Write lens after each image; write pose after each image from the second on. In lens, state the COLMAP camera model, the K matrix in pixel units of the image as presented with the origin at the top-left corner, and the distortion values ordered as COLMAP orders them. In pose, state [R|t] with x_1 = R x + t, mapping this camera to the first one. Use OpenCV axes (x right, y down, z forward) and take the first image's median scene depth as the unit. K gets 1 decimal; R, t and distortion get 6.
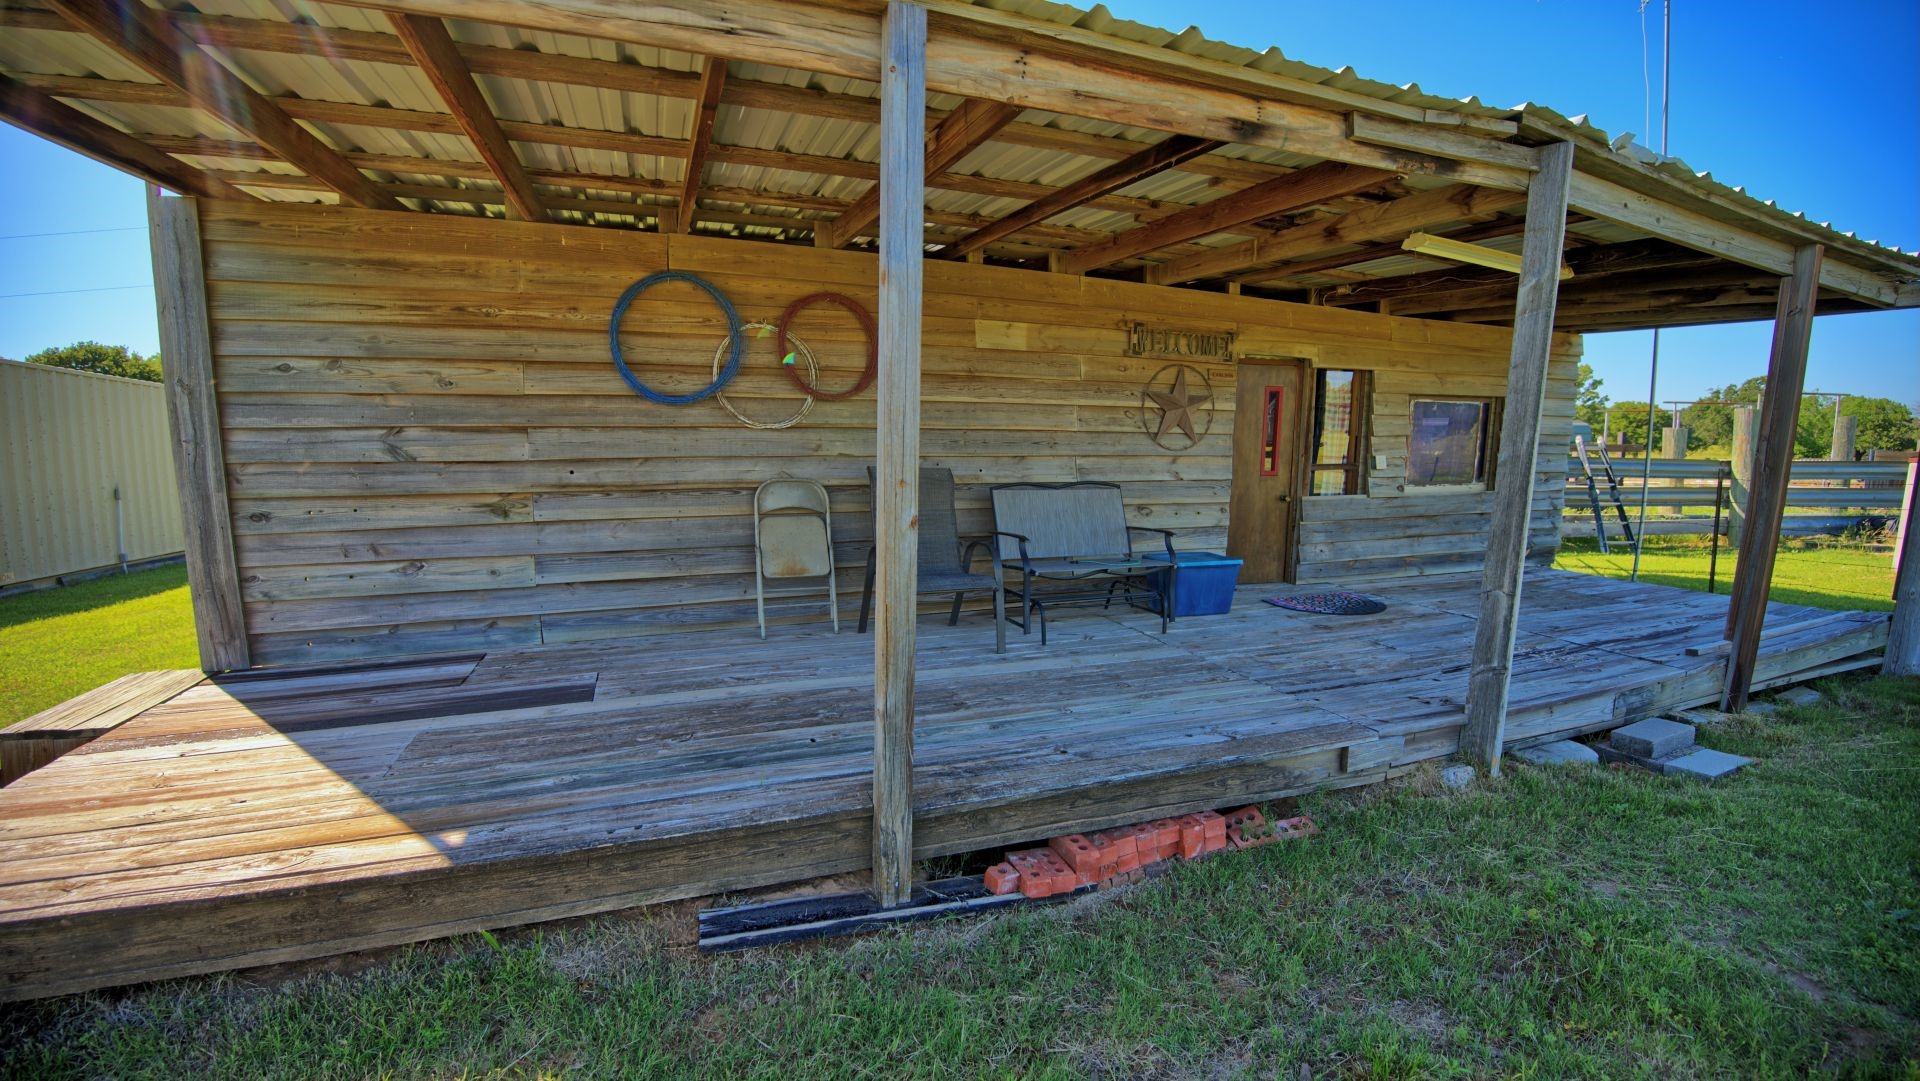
lens RADIAL K [[770.7, 0, 960.0], [0, 770.7, 540.5], [0, 0, 1]] dist [-0.041239, -0.000029]
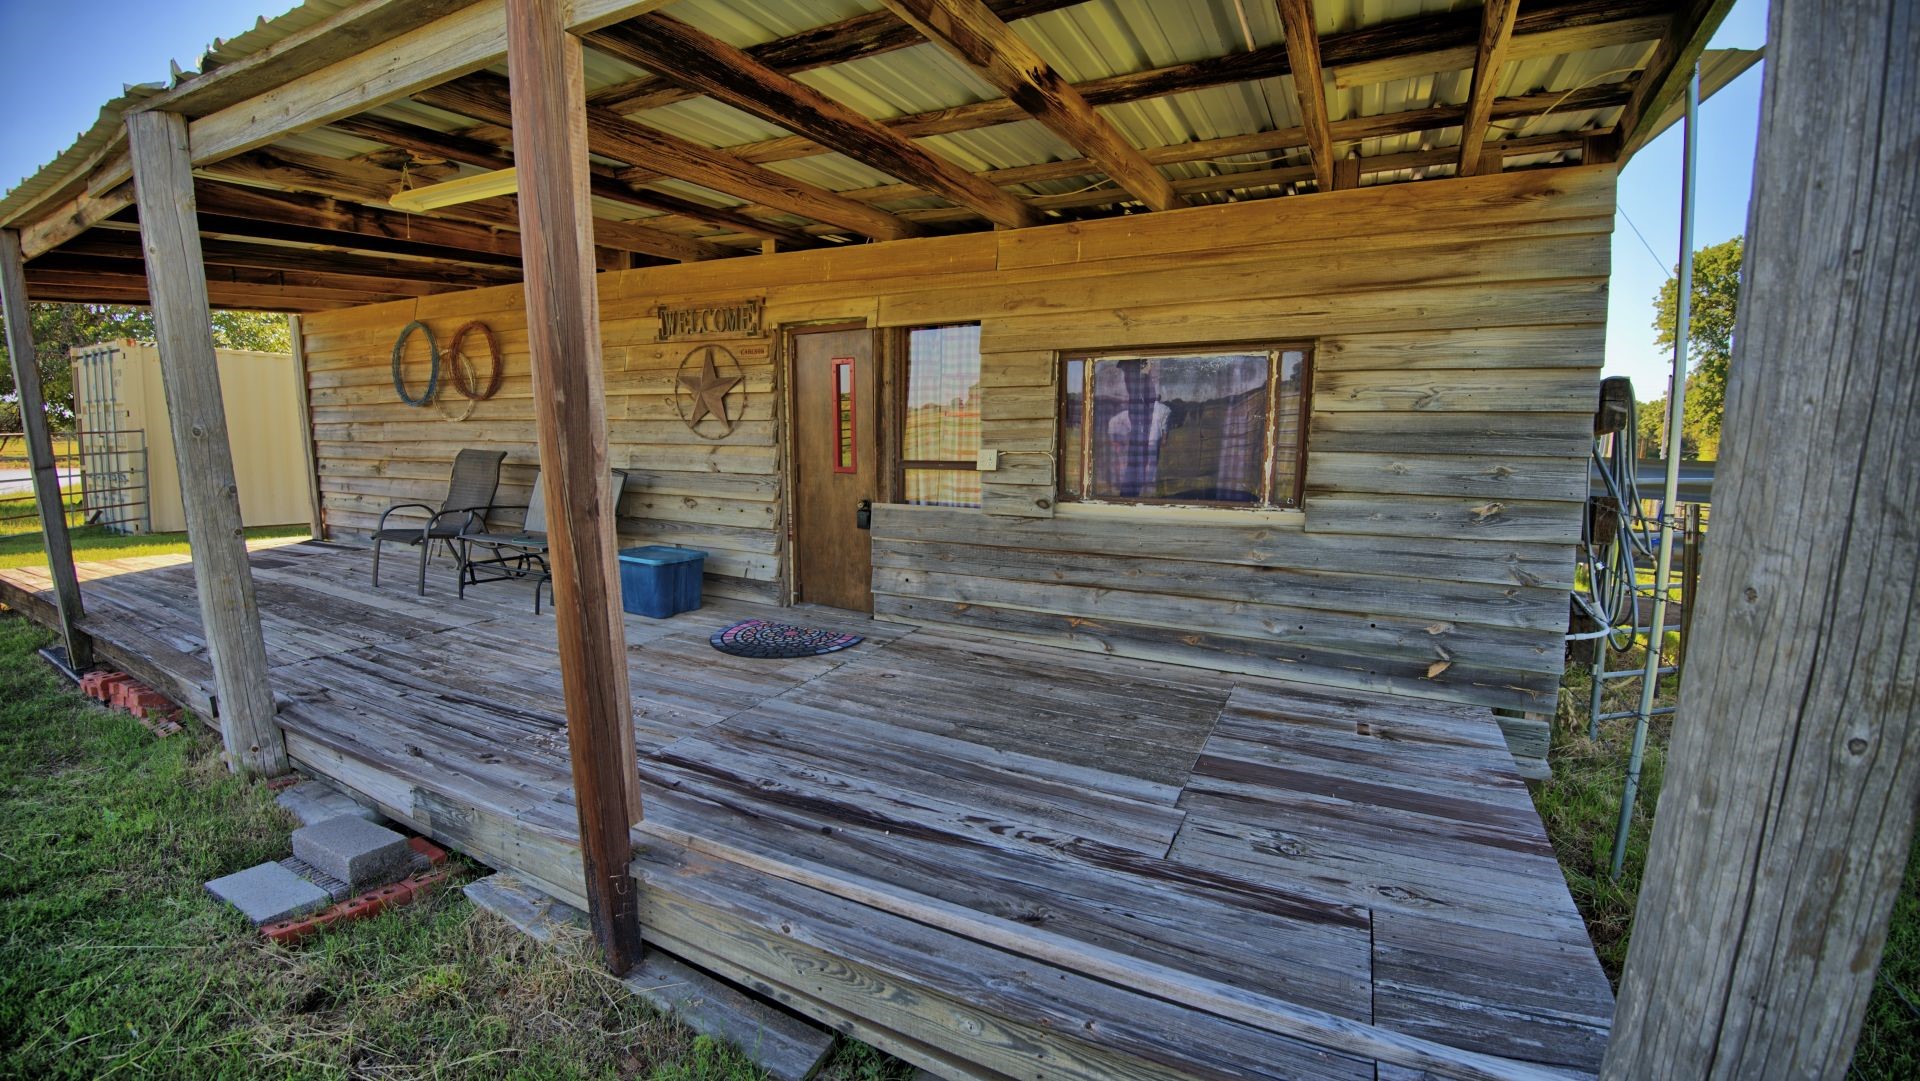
lens RADIAL K [[770.7, 0, 960.0], [0, 770.7, 540.5], [0, 0, 1]] dist [-0.041239, -0.000029]
pose [[0.665444, 0.103278, -0.739268, 1.170223], [-0.103642, 0.993573, 0.045513, -0.069996], [0.739217, 0.046333, 0.671871, 0.614017]]
